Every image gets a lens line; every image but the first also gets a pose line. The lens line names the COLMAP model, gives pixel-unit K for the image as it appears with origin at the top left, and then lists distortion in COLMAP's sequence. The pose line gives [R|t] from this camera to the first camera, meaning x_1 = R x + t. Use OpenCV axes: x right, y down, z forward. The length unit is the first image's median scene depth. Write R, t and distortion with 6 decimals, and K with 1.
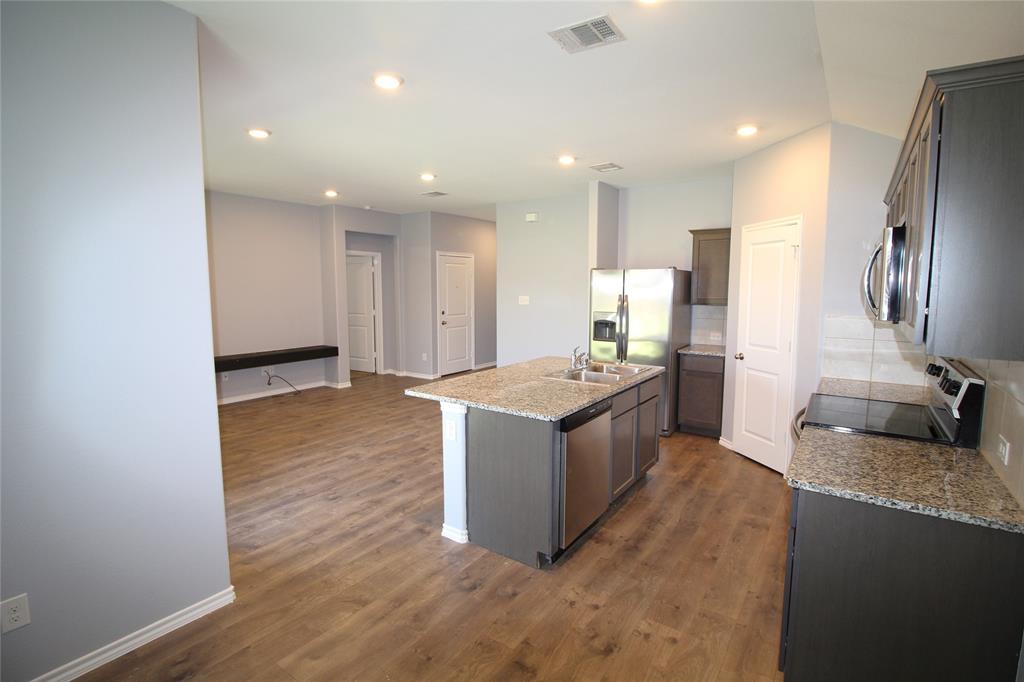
lens RADIAL K [[491.2, 0, 525.0], [0, 491.2, 335.9], [0, 0, 1]] dist [-0.000730, -0.012381]
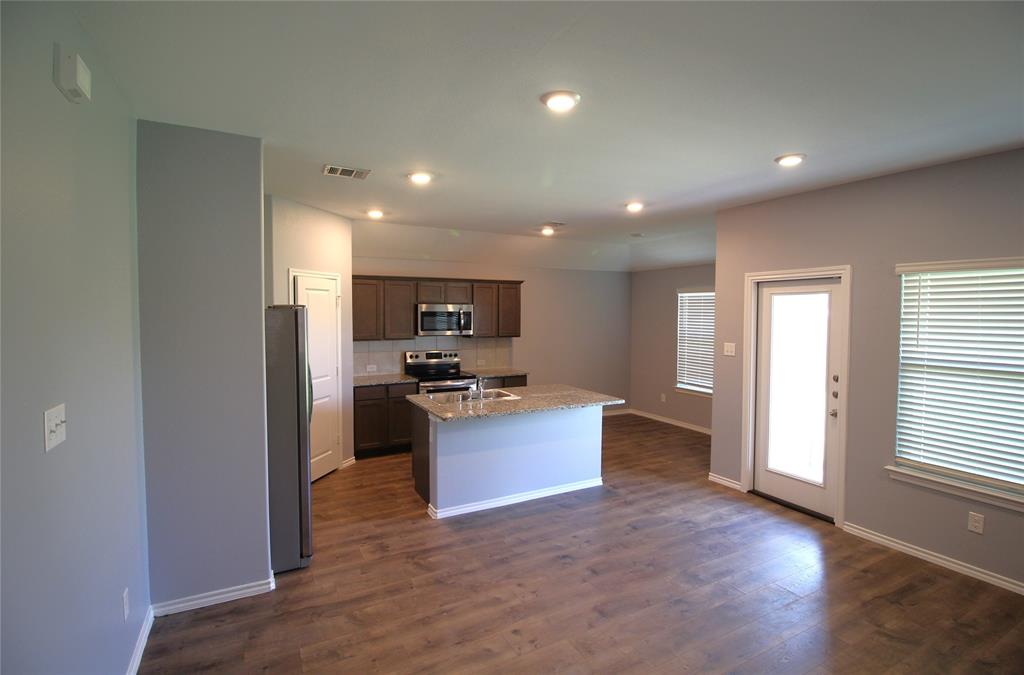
lens RADIAL K [[482.5, 0, 512.0], [0, 482.5, 337.5], [0, 0, 1]] dist [-0.001957, -0.000283]
pose [[-0.882316, -0.034243, 0.469410, -0.349682], [0.038273, 0.988827, 0.144073, -0.168605], [-0.469098, 0.145084, -0.871147, 1.351620]]
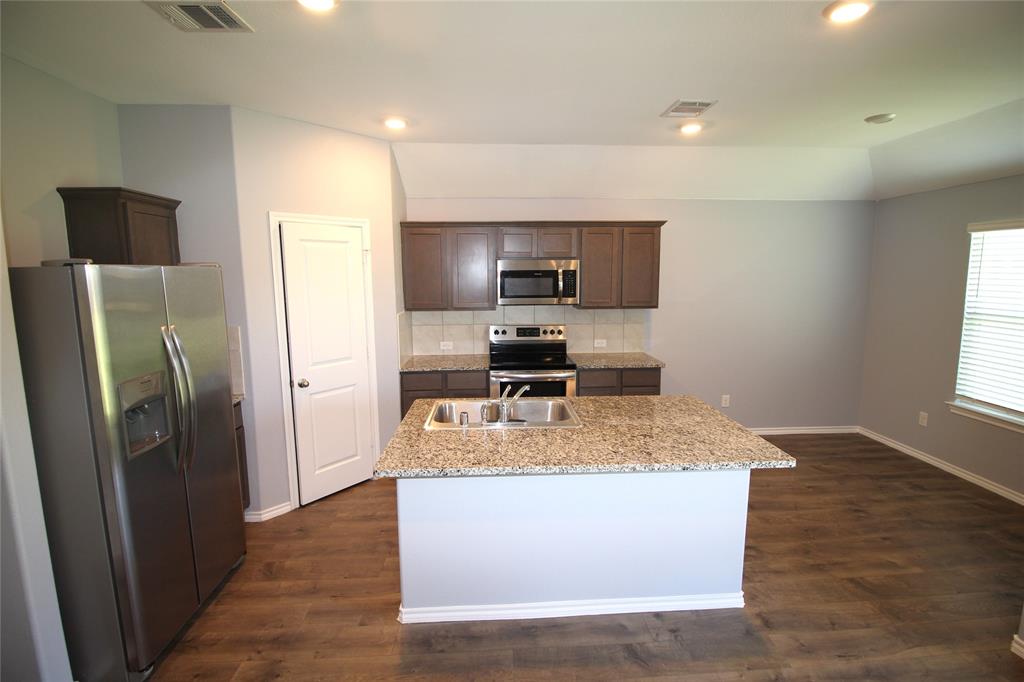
lens RADIAL K [[477.0, 0, 518.1], [0, 477.0, 337.0], [0, 0, 1]] dist [0.001763, -0.013951]
pose [[-0.603478, -0.109956, 0.789762, -0.288651], [0.082287, 0.976571, 0.198842, -0.123378], [-0.793123, 0.184984, -0.580291, 0.931370]]
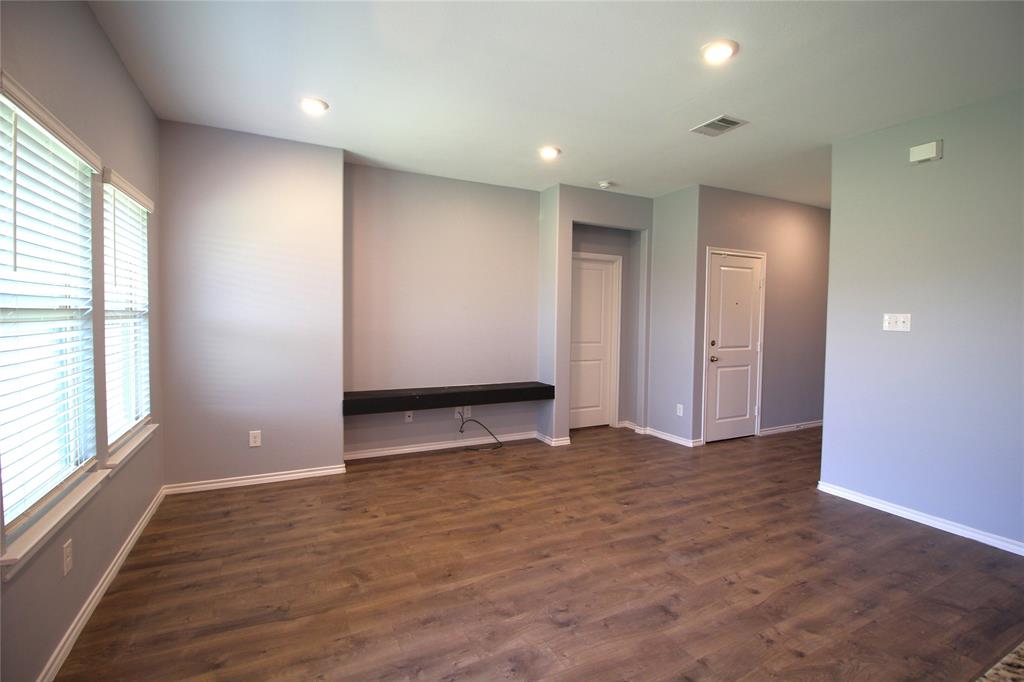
lens RADIAL K [[477.0, 0, 518.1], [0, 477.0, 337.0], [0, 0, 1]] dist [0.001763, -0.013951]
pose [[0.874544, 0.028018, -0.484136, -0.129792], [-0.058880, 0.997079, -0.048657, -0.014794], [0.481359, 0.071059, 0.873639, 0.494580]]
